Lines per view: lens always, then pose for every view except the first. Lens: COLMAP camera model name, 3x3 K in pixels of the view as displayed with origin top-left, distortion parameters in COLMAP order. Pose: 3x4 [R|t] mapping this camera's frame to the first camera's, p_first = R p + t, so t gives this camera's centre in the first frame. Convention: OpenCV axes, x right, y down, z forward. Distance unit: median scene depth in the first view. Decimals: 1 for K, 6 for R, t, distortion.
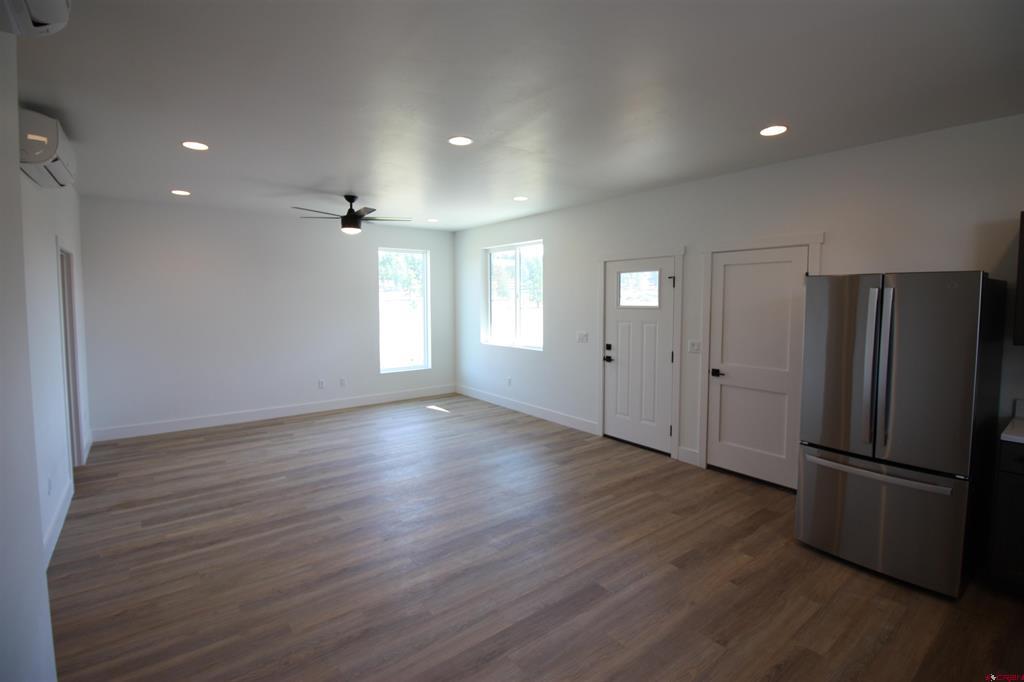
lens RADIAL K [[474.3, 0, 513.4], [0, 474.3, 327.0], [0, 0, 1]] dist [-0.000189, -0.012133]
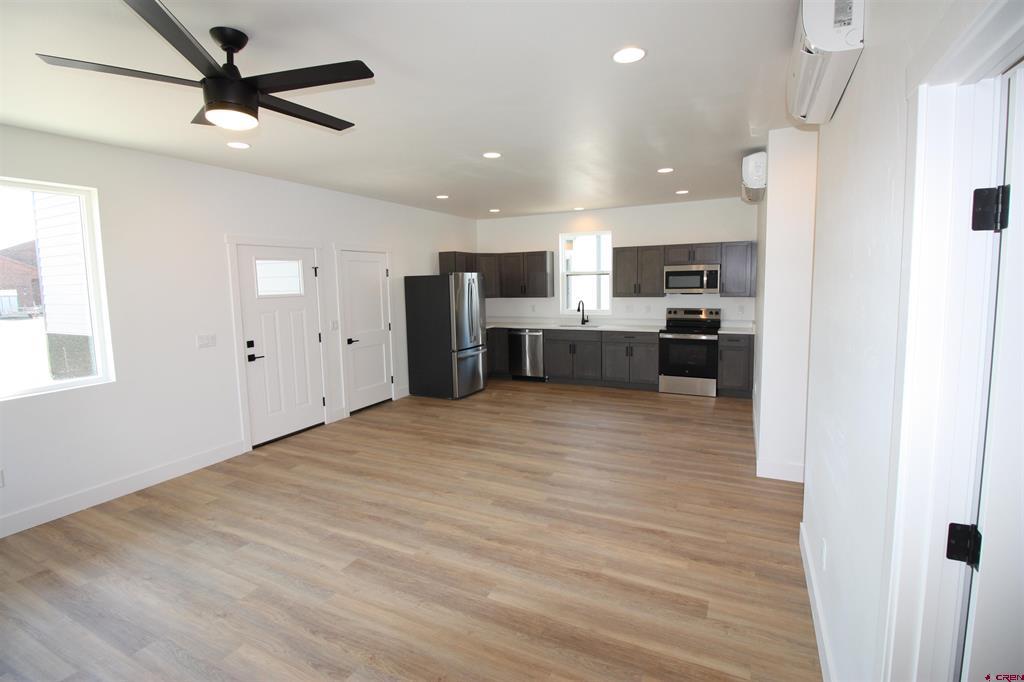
lens RADIAL K [[474.3, 0, 513.4], [0, 474.3, 327.0], [0, 0, 1]] dist [-0.000189, -0.012133]
pose [[-0.439265, -0.078425, 0.894928, -1.079566], [0.075715, 0.989406, 0.123868, -0.082142], [-0.895161, 0.122170, -0.428673, 1.294274]]
